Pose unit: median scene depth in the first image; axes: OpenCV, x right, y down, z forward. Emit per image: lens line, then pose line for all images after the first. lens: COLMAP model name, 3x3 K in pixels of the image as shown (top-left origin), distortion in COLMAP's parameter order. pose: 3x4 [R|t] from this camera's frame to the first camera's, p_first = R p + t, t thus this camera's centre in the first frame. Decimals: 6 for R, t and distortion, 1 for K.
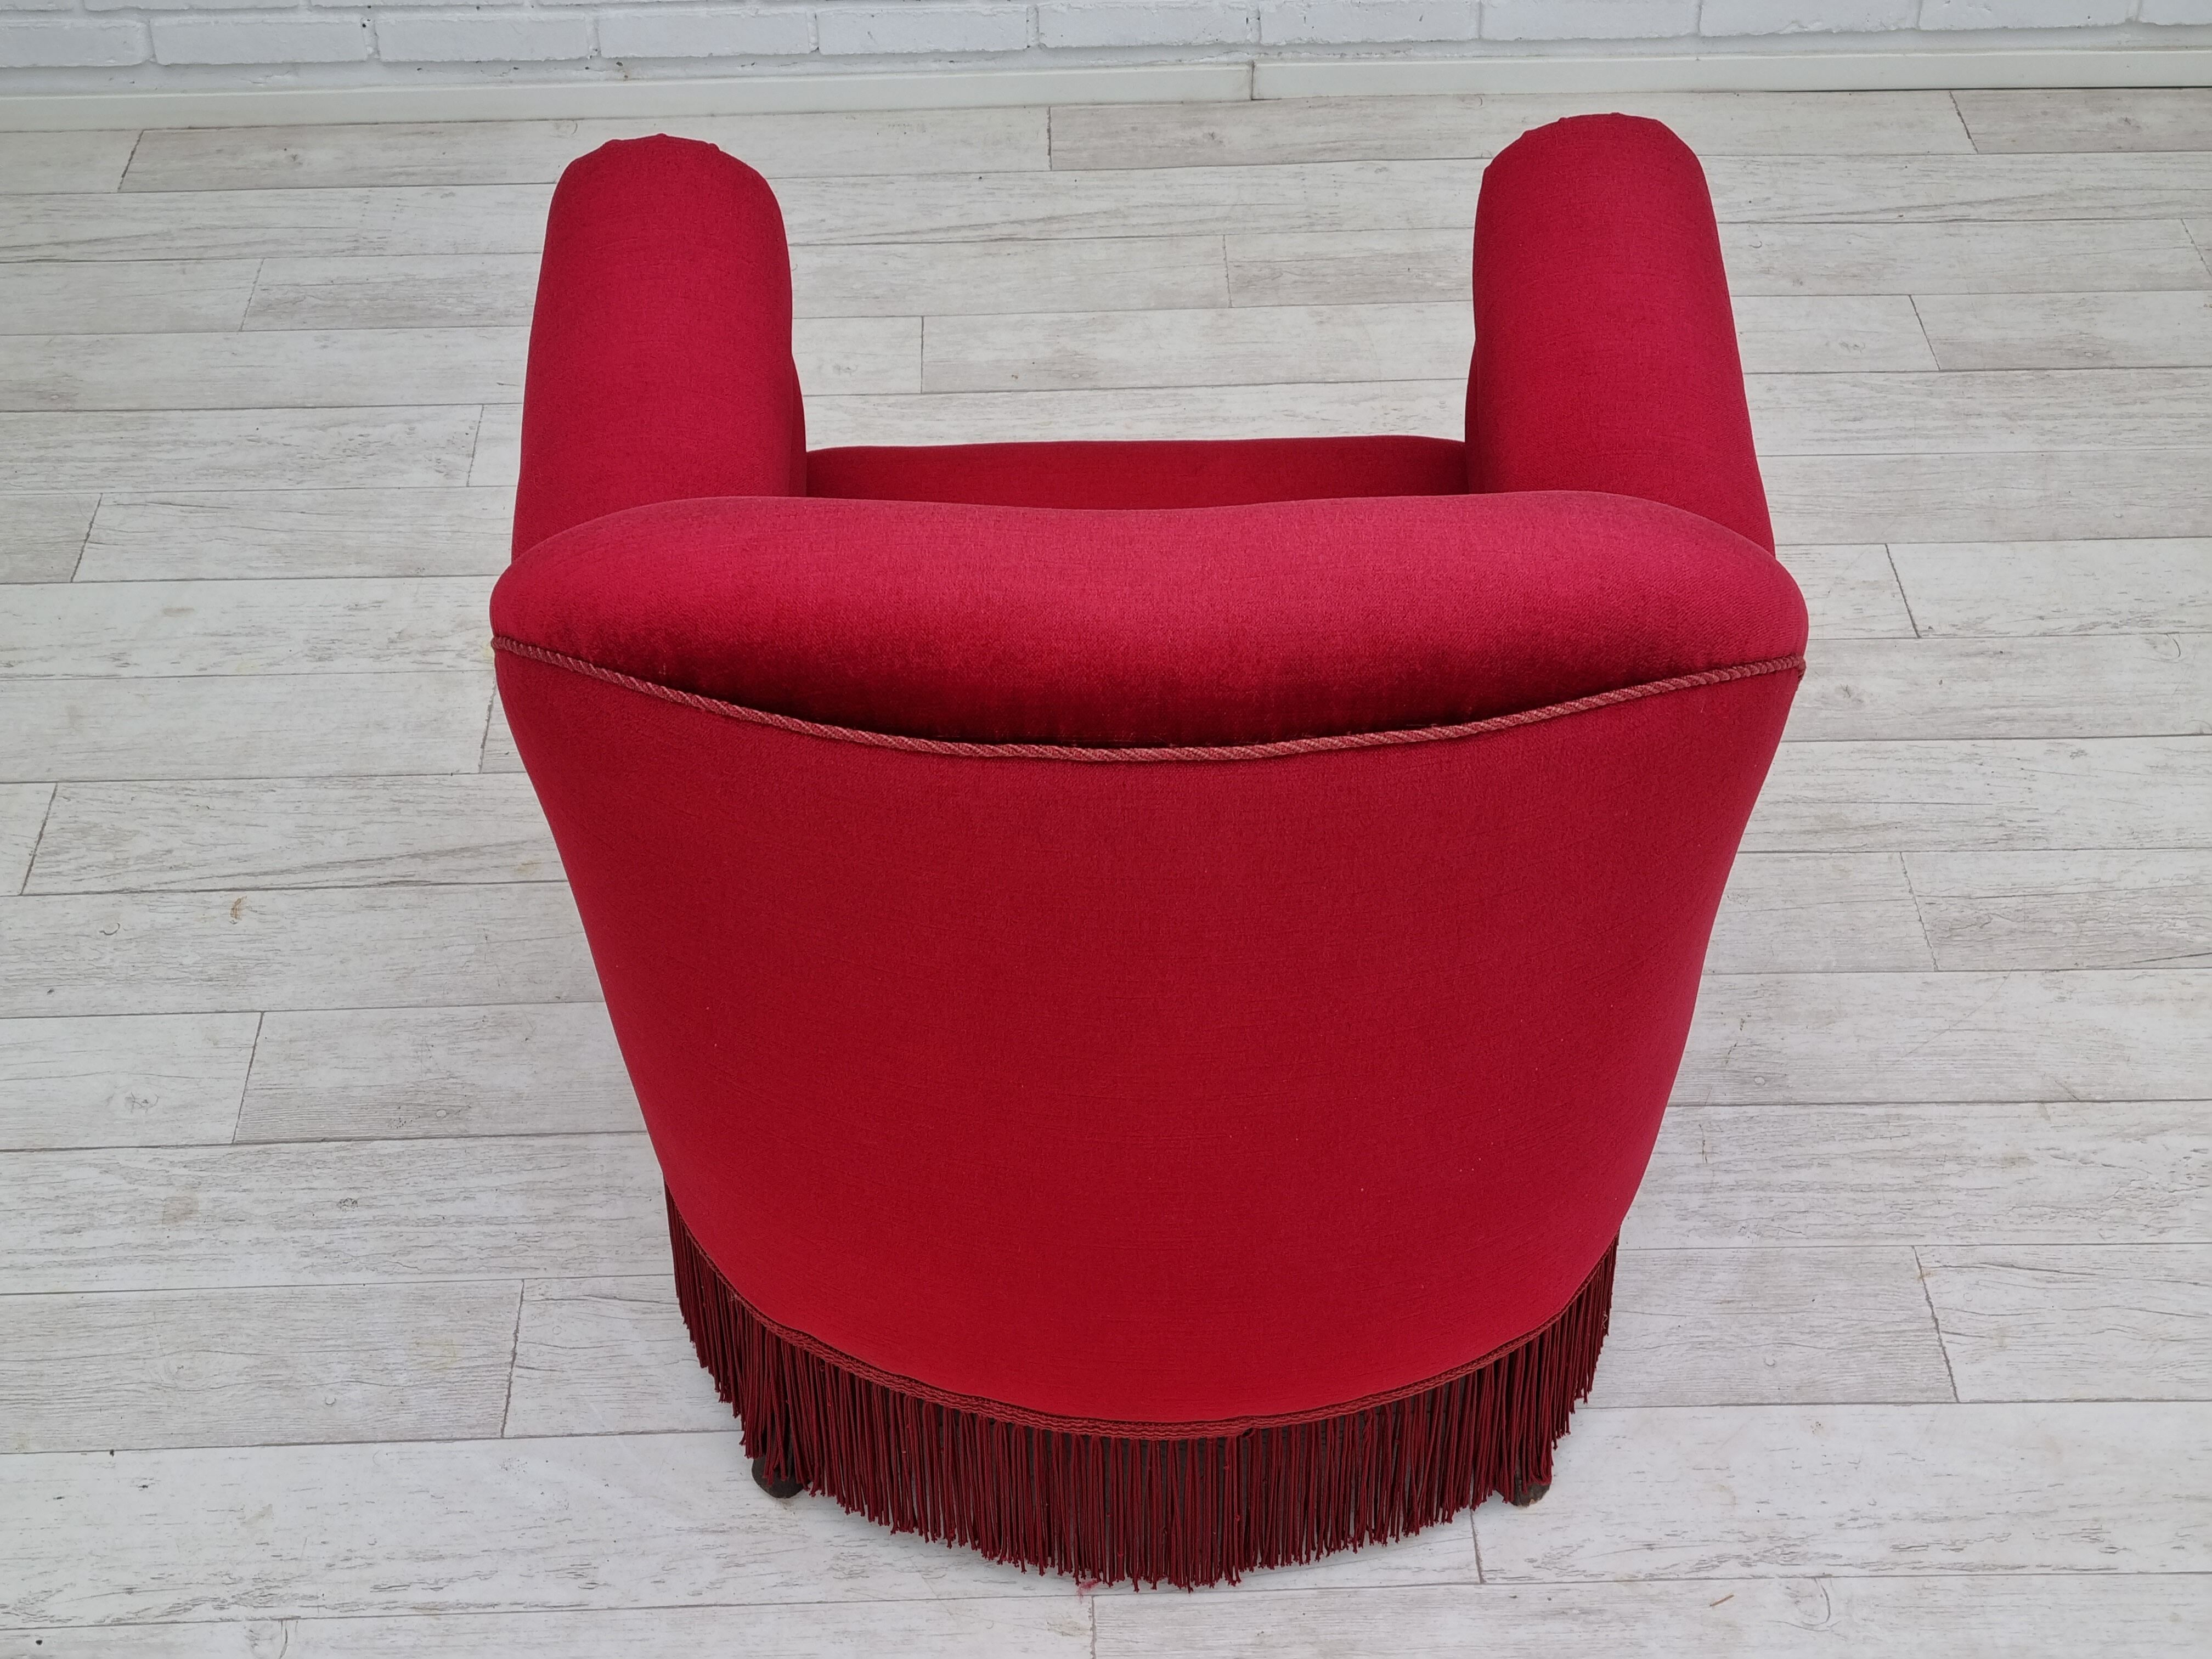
lens RADIAL K [[3414.8, 0, 1093.4], [0, 3414.8, 813.4], [0, 0, 1]] dist [0.053881, 0.000000]
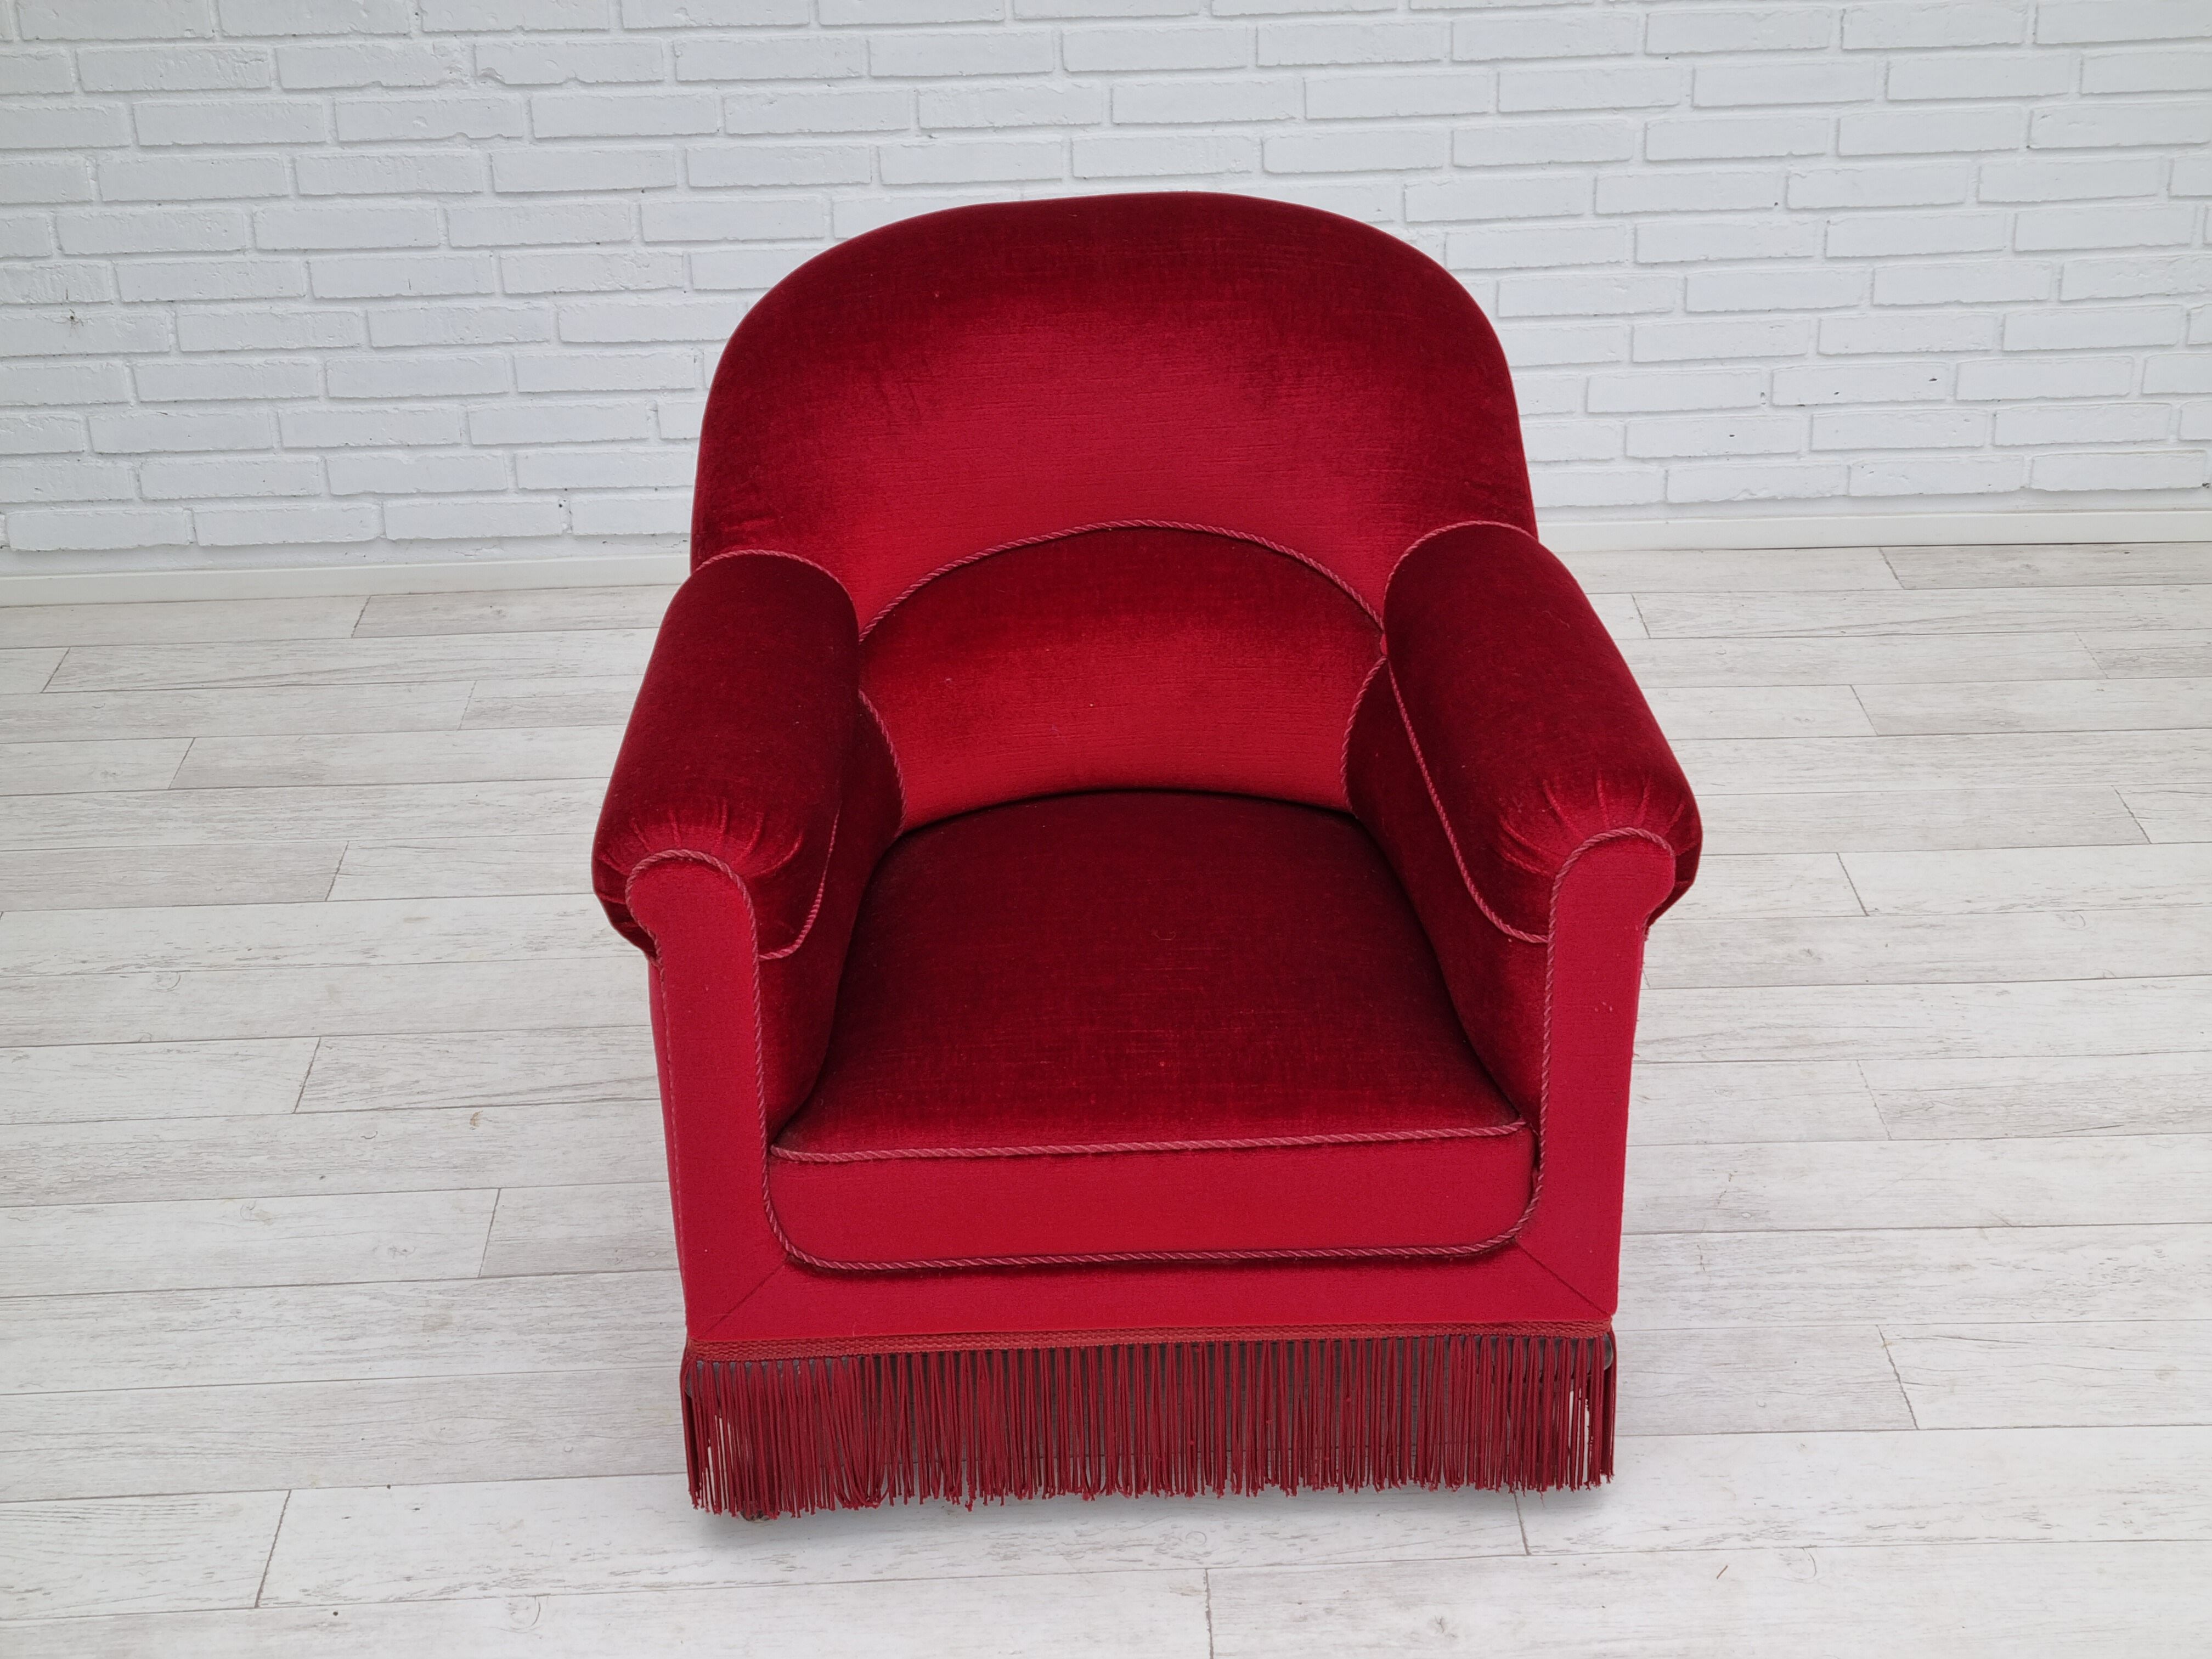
lens RADIAL K [[3414.8, 0, 1136.8], [0, 3414.8, 791.7], [0, 0, 1]] dist [0.053881, 0.000000]
pose [[0.999916, -0.012163, 0.004366, -0.021863], [0.012840, 0.973196, -0.229616, 0.195356], [-0.001457, 0.229653, 0.973271, -0.194793]]
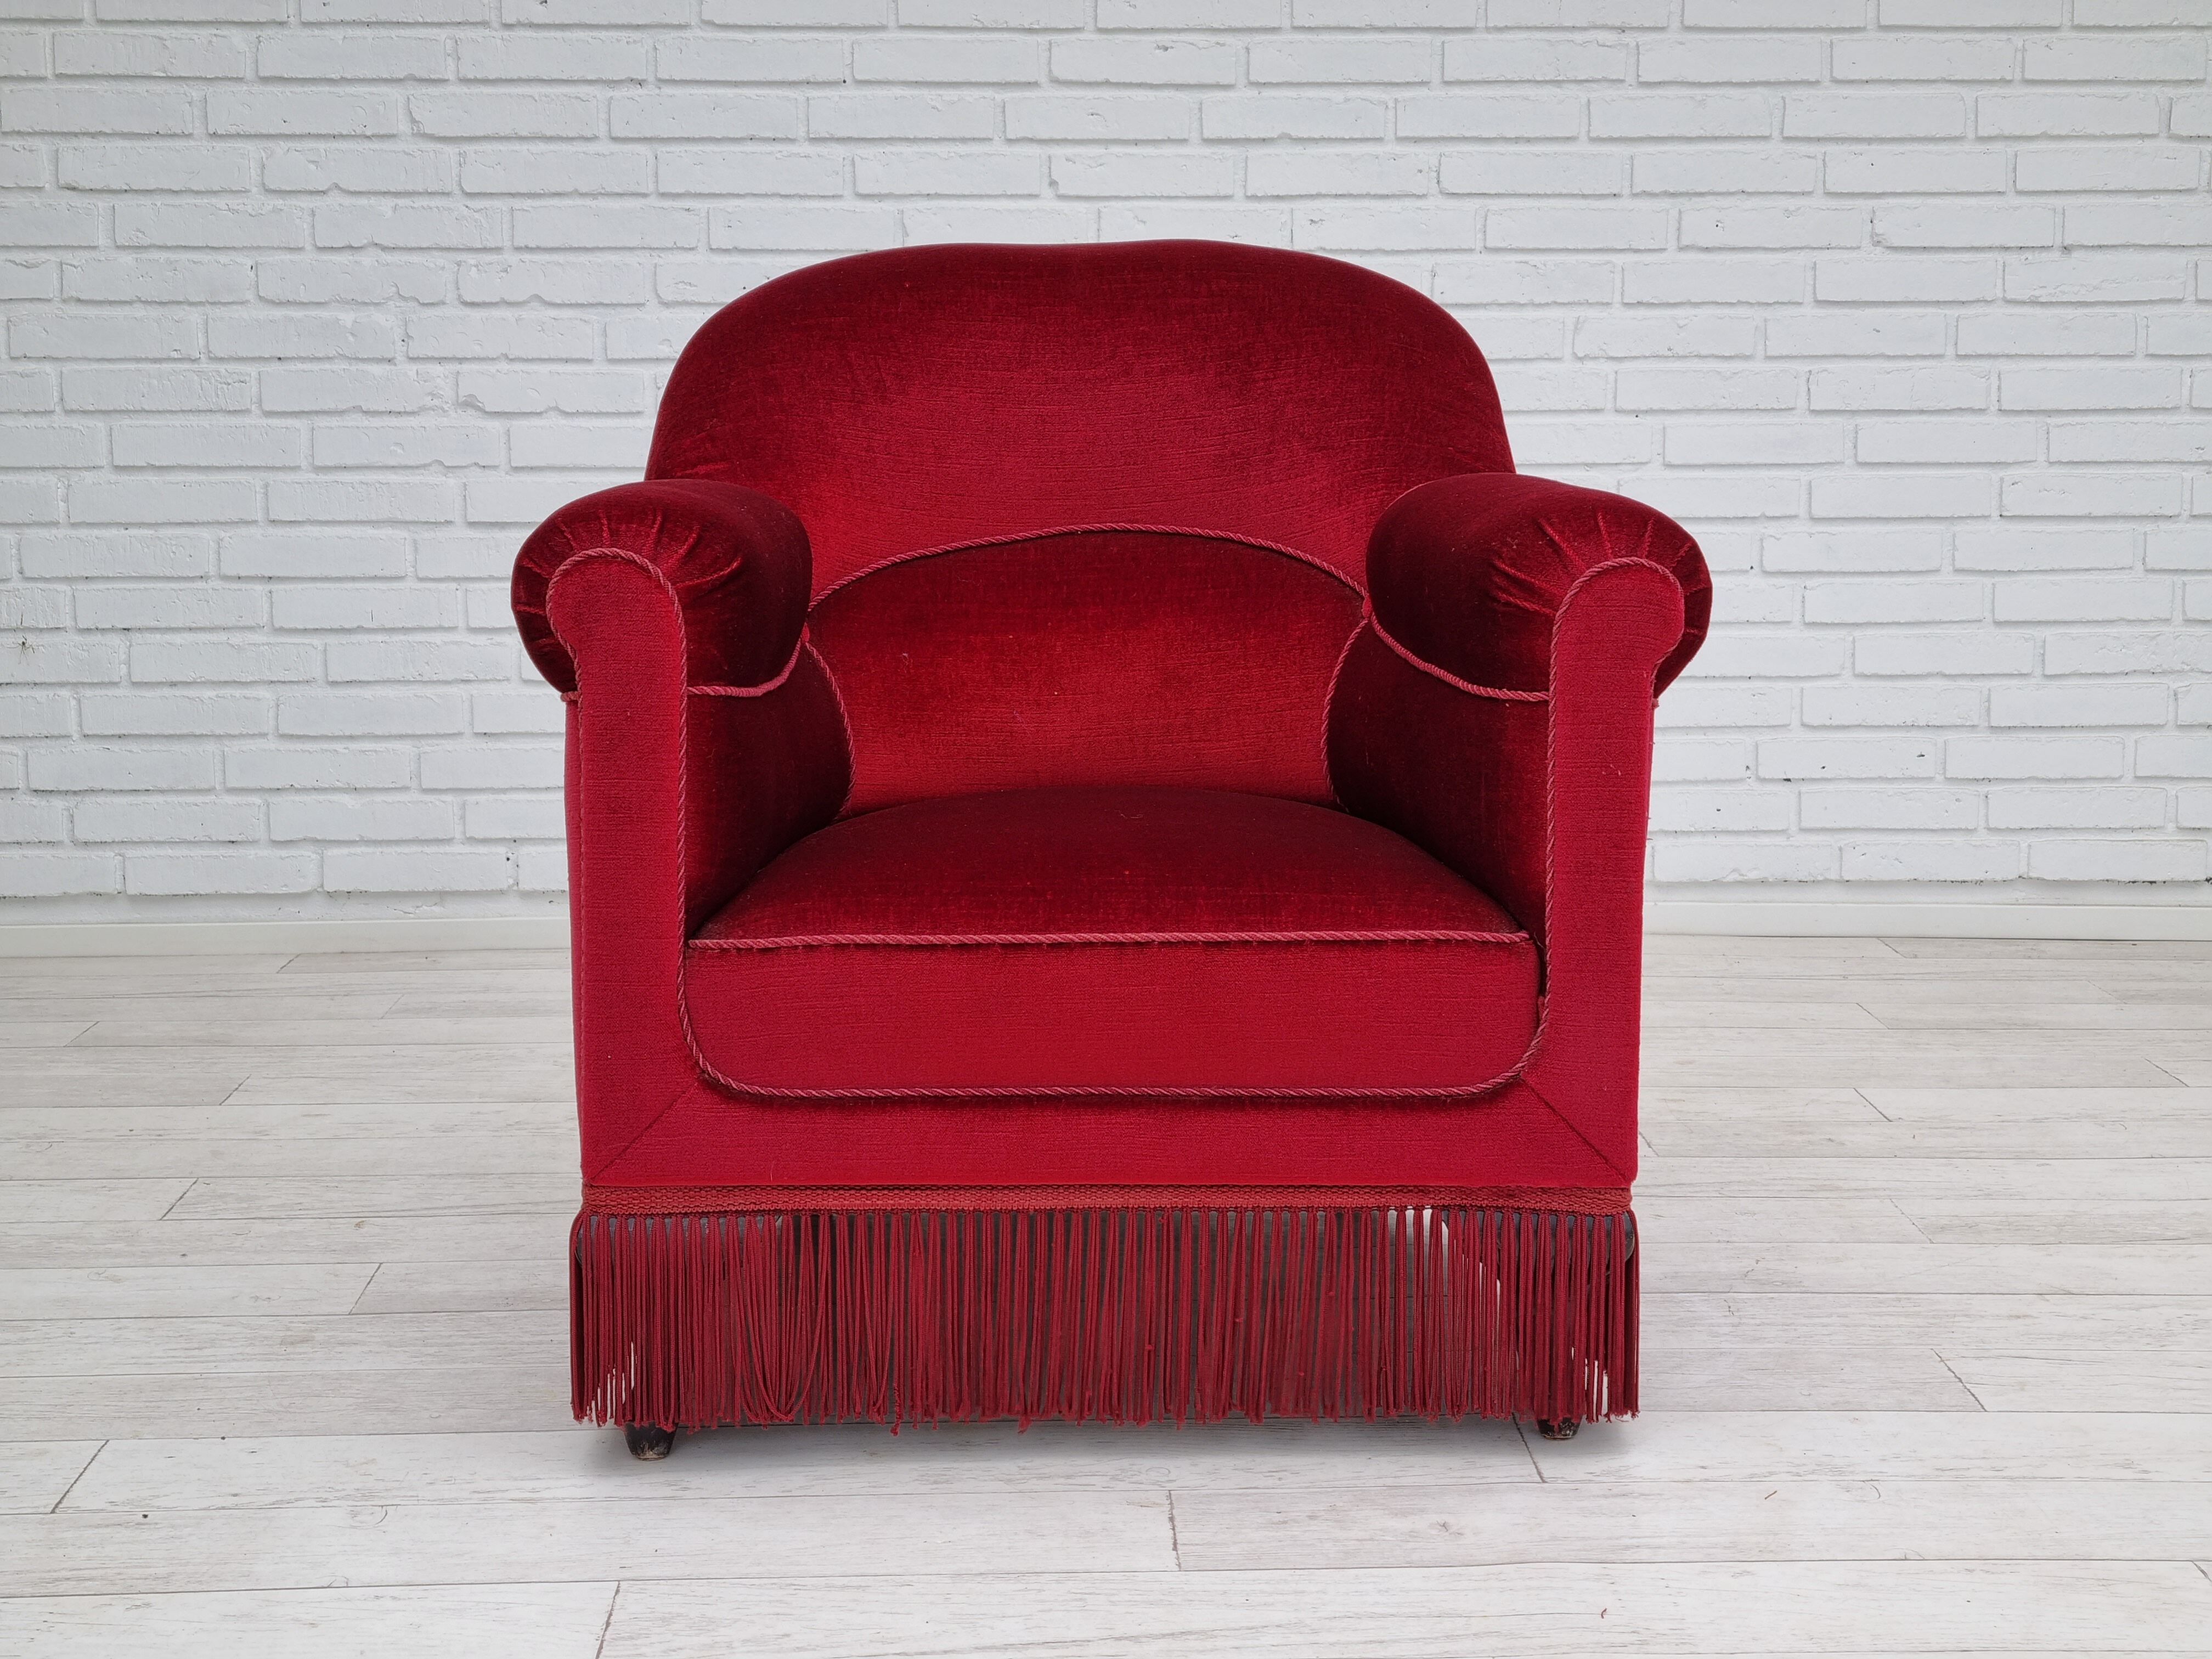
lens RADIAL K [[3414.8, 0, 1141.0], [0, 3414.8, 762.1], [0, 0, 1]] dist [0.053881, 0.000000]
pose [[0.999865, 0.006283, 0.015175, -0.021272], [0.002970, 0.839516, -0.543327, 0.495774], [-0.016153, 0.543299, 0.839384, 0.009824]]
